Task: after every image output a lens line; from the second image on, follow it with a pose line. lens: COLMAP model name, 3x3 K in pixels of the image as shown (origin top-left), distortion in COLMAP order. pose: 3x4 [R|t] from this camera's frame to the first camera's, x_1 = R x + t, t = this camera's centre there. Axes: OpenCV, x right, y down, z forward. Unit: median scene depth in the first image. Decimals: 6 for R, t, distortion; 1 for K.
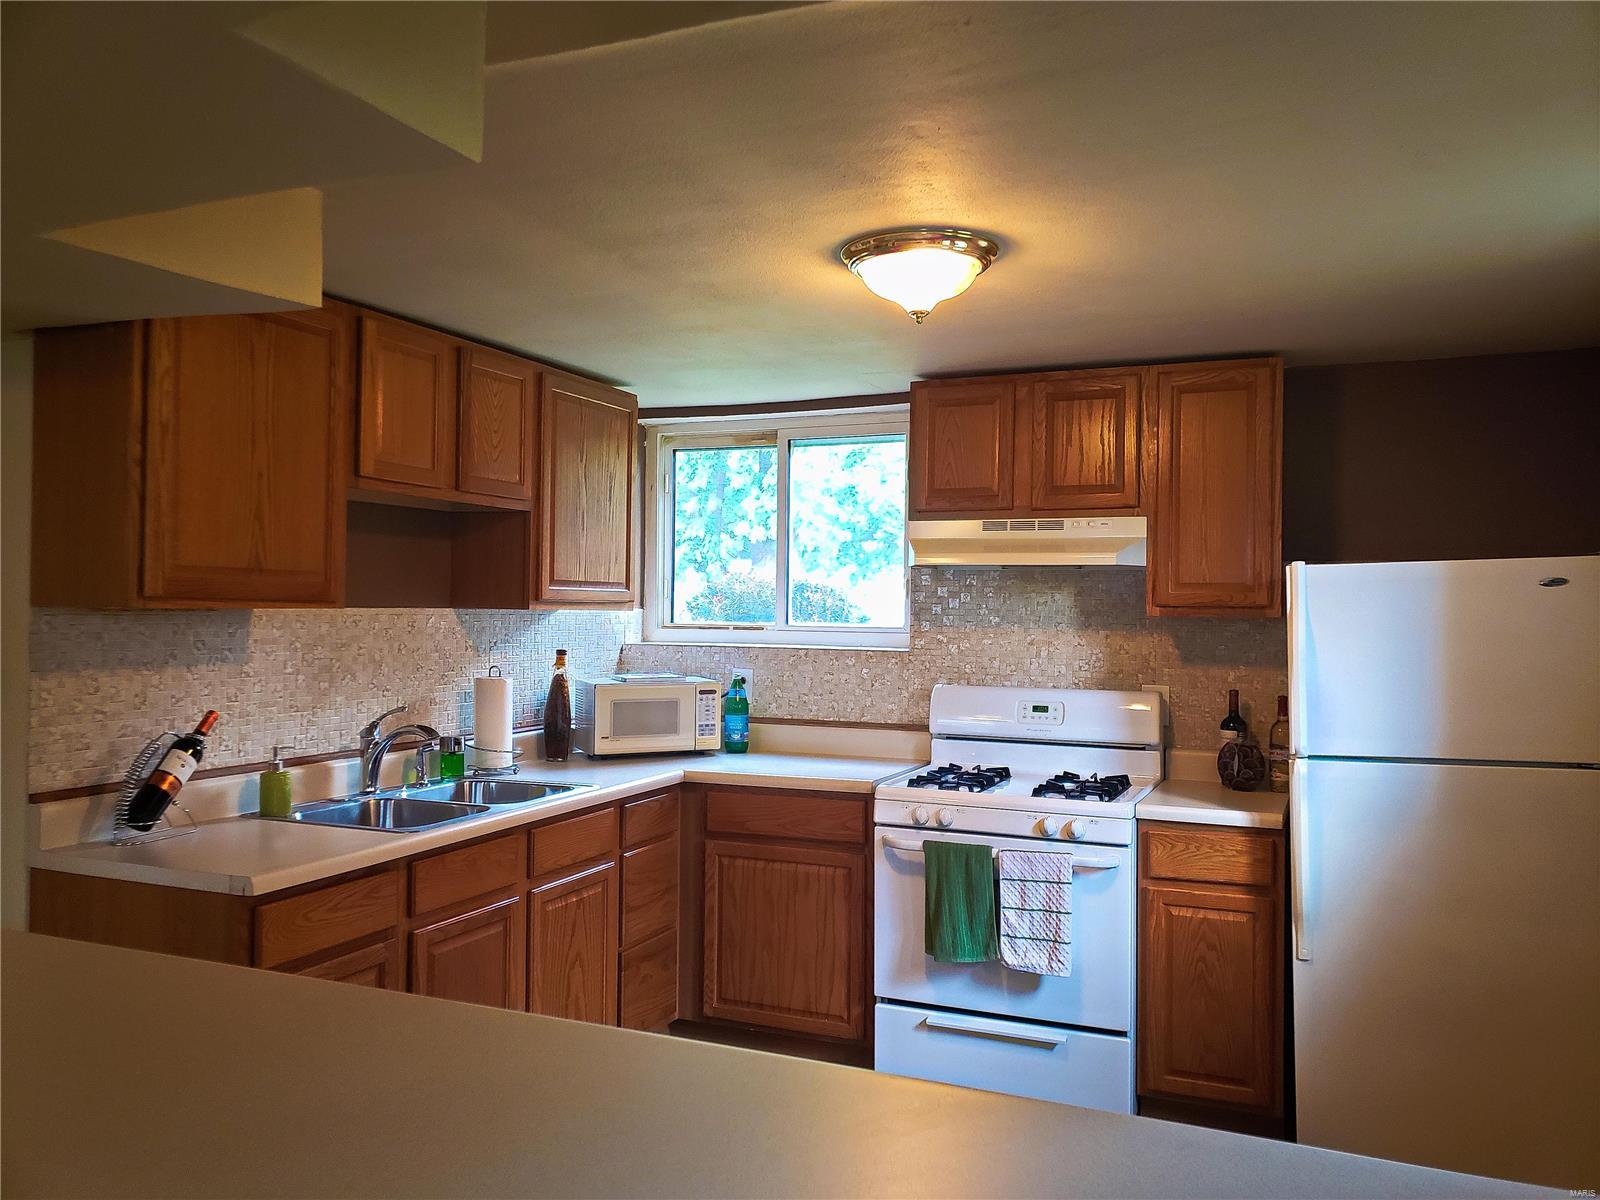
lens RADIAL K [[1240.8, 0, 782.7], [0, 1240.8, 571.8], [0, 0, 1]] dist [0.071872, -0.084701]
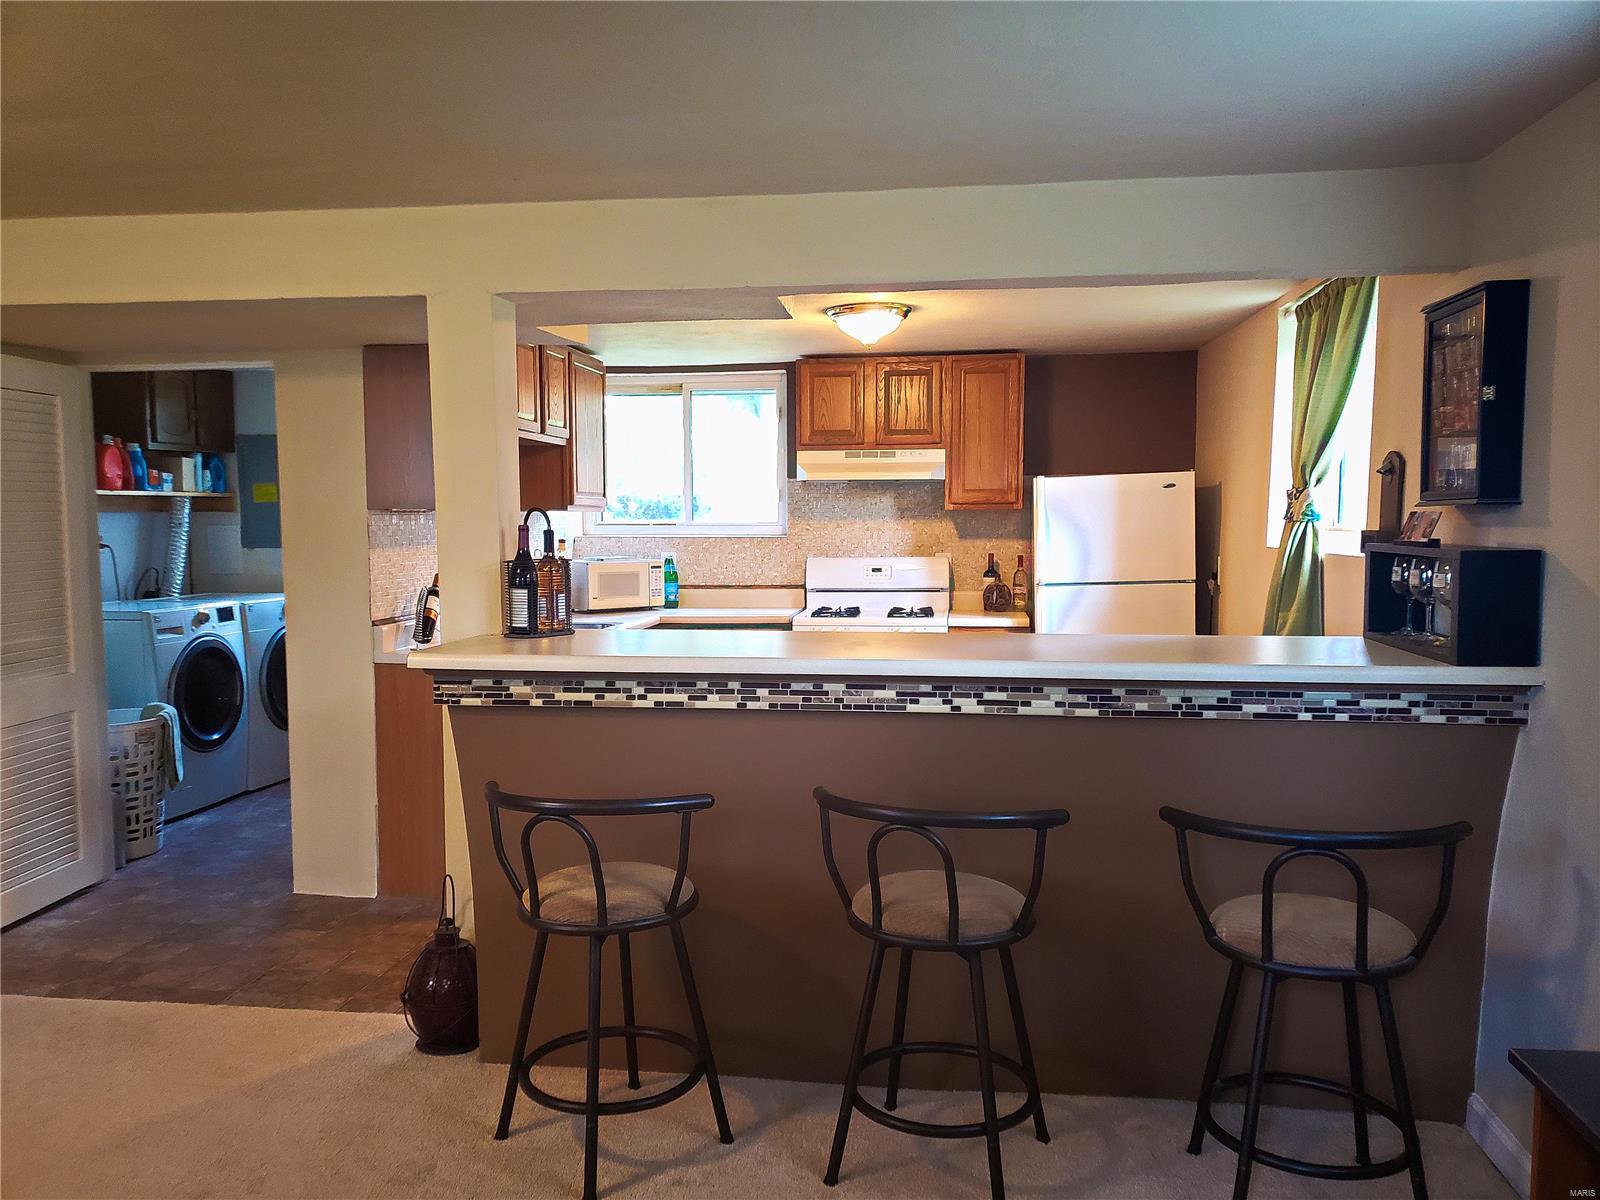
lens RADIAL K [[1240.8, 0, 797.6], [0, 1240.8, 602.8], [0, 0, 1]] dist [0.071872, -0.084701]
pose [[0.961932, -0.034822, 0.271062, -0.330268], [0.008057, 0.995031, 0.099235, -0.006443], [-0.273170, -0.093273, 0.957433, -0.508344]]
